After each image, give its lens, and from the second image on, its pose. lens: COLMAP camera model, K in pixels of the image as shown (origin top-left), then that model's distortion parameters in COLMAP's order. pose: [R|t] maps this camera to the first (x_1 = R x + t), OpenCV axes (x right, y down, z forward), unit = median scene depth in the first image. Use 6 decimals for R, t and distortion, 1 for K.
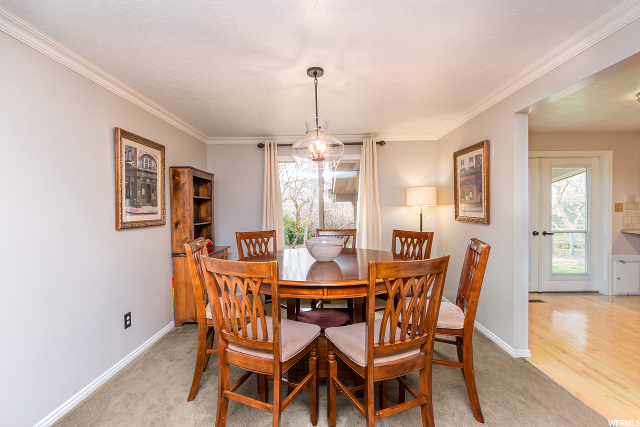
lens RADIAL K [[296.8, 0, 320.0], [0, 296.8, 213.5], [0, 0, 1]] dist [-0.002353, 0.000194]
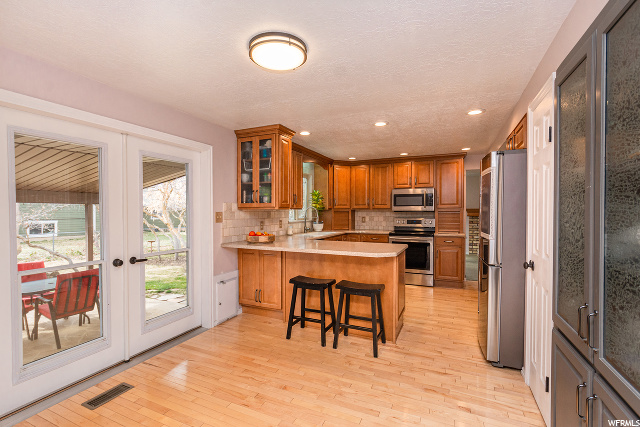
lens RADIAL K [[296.8, 0, 320.0], [0, 296.8, 213.5], [0, 0, 1]] dist [-0.002353, 0.000194]
pose [[0.406009, 0.005507, 0.913853, 0.377616], [0.007757, 0.999925, -0.009472, -0.023271], [-0.913836, 0.010934, 0.405936, 0.422014]]
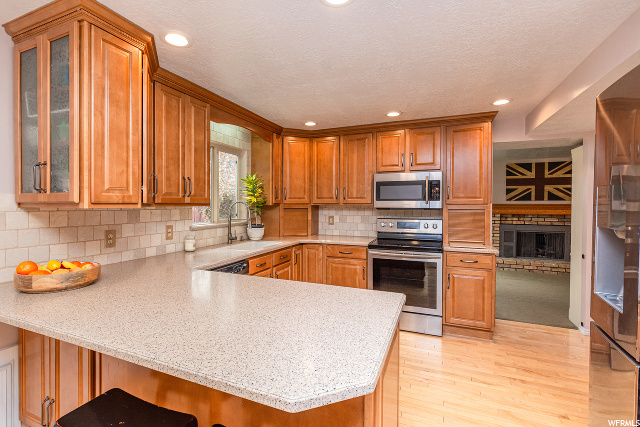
lens RADIAL K [[306.6, 0, 305.3], [0, 306.6, 204.3], [0, 0, 1]] dist [0.001490, -0.000377]
pose [[0.400880, 0.015192, 0.916005, 0.896826], [0.003563, 0.999829, -0.018142, -0.041960], [-0.916124, 0.010537, 0.400757, 0.503012]]
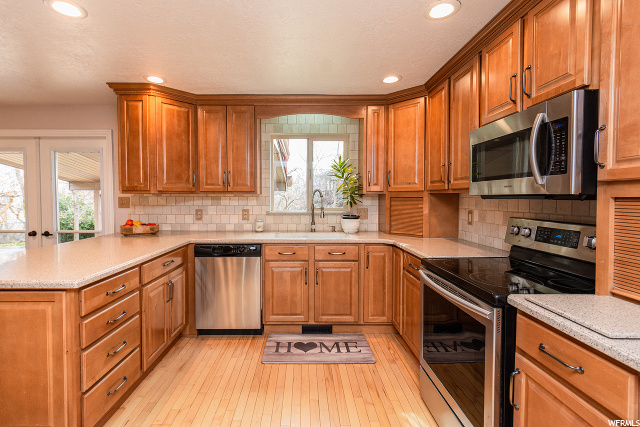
lens RADIAL K [[306.6, 0, 305.3], [0, 306.6, 204.3], [0, 0, 1]] dist [0.001490, -0.000377]
pose [[0.999778, 0.015618, 0.014122, 1.551093], [-0.015836, 0.999755, 0.015434, -0.038391], [-0.013877, -0.015654, 0.999781, 0.181787]]
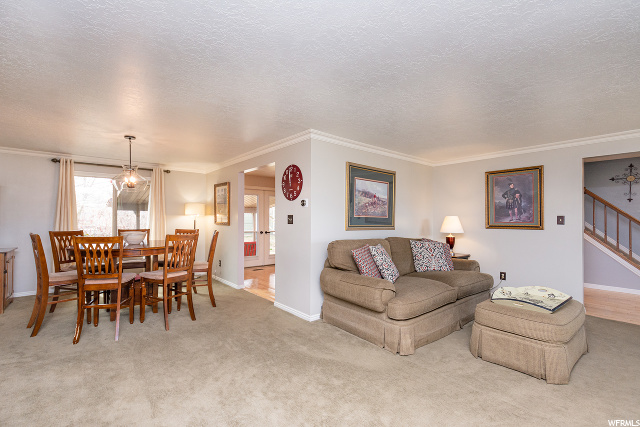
lens RADIAL K [[296.8, 0, 320.0], [0, 296.8, 213.5], [0, 0, 1]] dist [-0.002353, 0.000194]
pose [[0.761818, 0.029755, 0.647108, -0.166157], [-0.008948, 0.999333, -0.035417, 0.015032], [-0.647730, 0.021191, 0.761575, -0.616785]]
